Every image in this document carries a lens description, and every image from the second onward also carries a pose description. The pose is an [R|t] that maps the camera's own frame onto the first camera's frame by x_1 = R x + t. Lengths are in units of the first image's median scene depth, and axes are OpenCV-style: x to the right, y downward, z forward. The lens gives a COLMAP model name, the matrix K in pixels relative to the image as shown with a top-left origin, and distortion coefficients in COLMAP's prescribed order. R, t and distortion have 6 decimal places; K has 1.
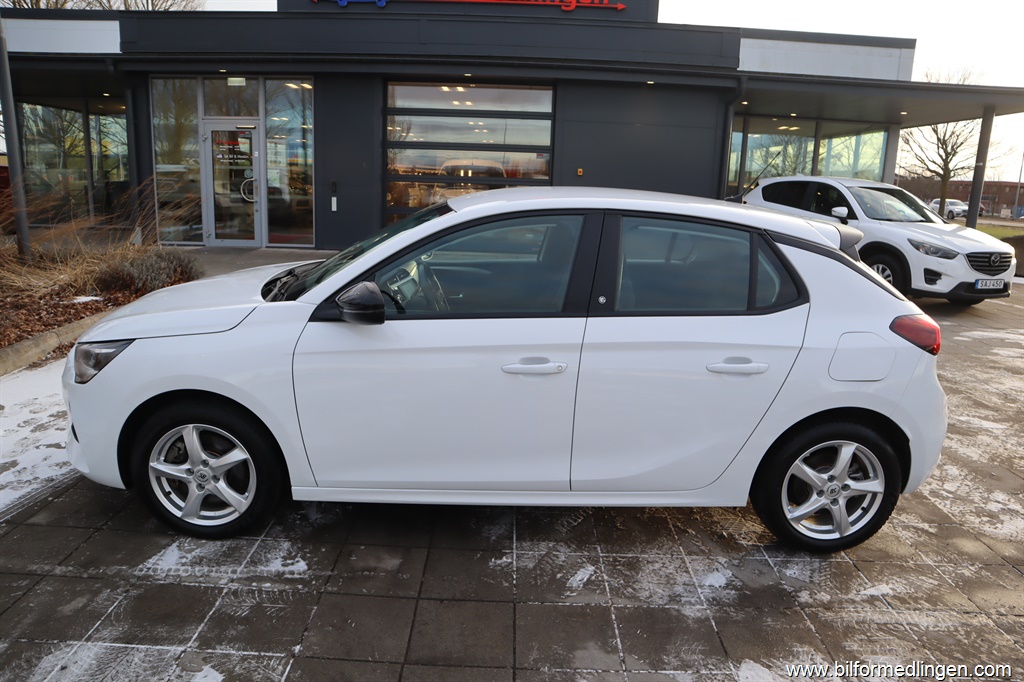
lens RADIAL K [[706.5, 0, 512.0], [0, 706.5, 341.0], [0, 0, 1]] dist [-0.119229, 0.072484]
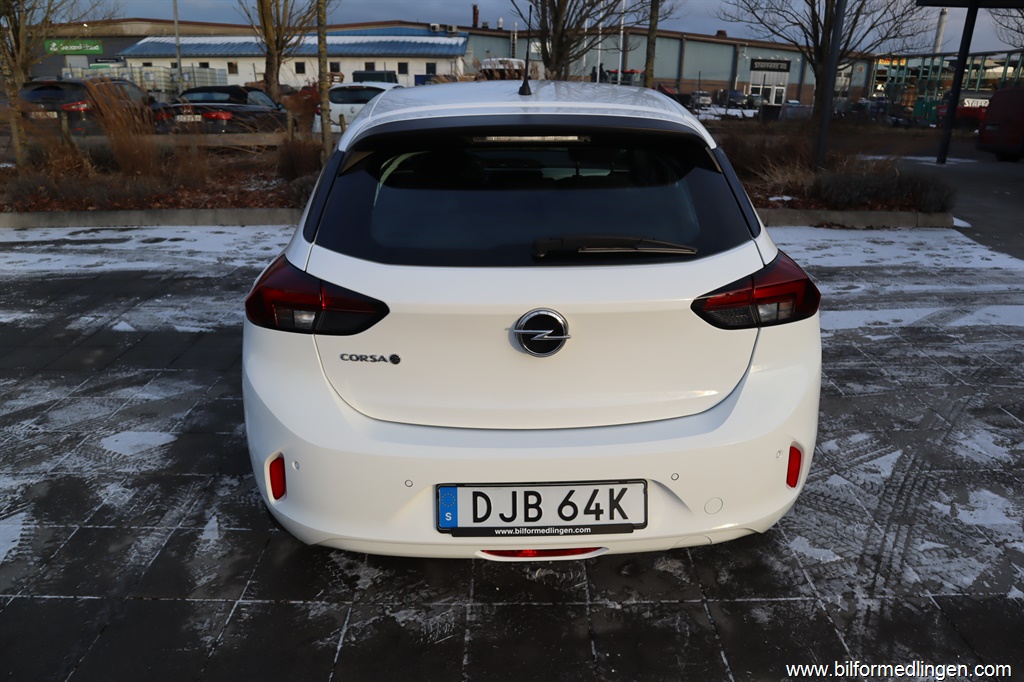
lens RADIAL K [[706.5, 0, 512.0], [0, 706.5, 341.0], [0, 0, 1]] dist [-0.119229, 0.072484]
pose [[0.012072, 0.325923, -0.945319, 1.290151], [-0.237074, 0.919366, 0.313947, -0.235130], [0.971416, 0.220321, 0.088366, 1.222906]]
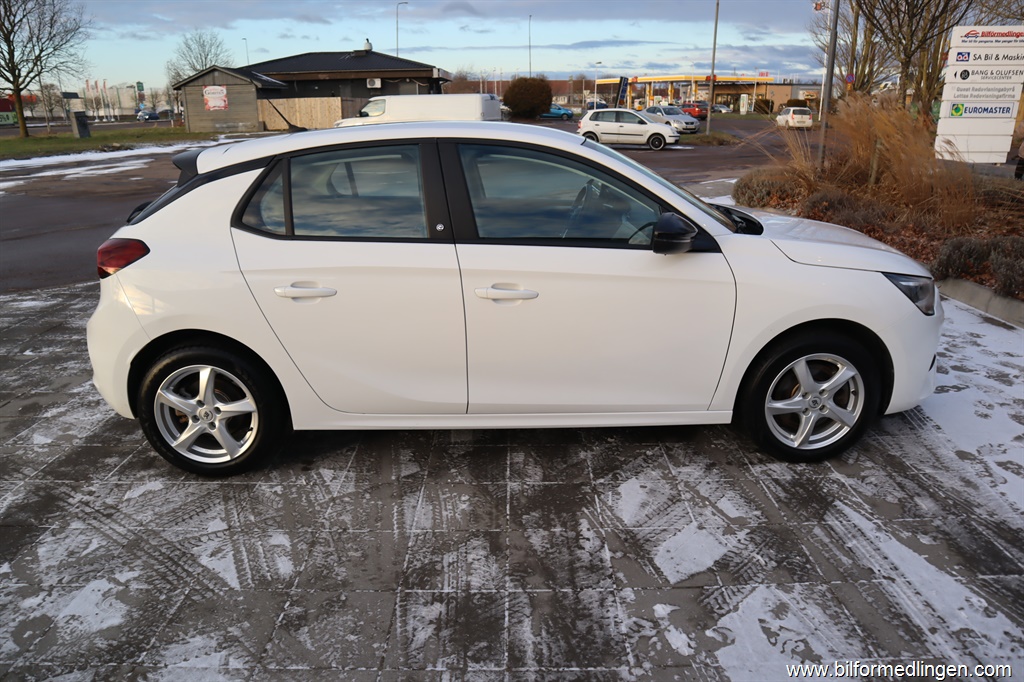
lens RADIAL K [[706.5, 0, 512.0], [0, 706.5, 341.0], [0, 0, 1]] dist [-0.119229, 0.072484]
pose [[-0.999510, -0.022284, -0.021992, 0.036090], [-0.030570, 0.846290, 0.531845, -0.599226], [0.006760, 0.532256, -0.846556, 2.495203]]
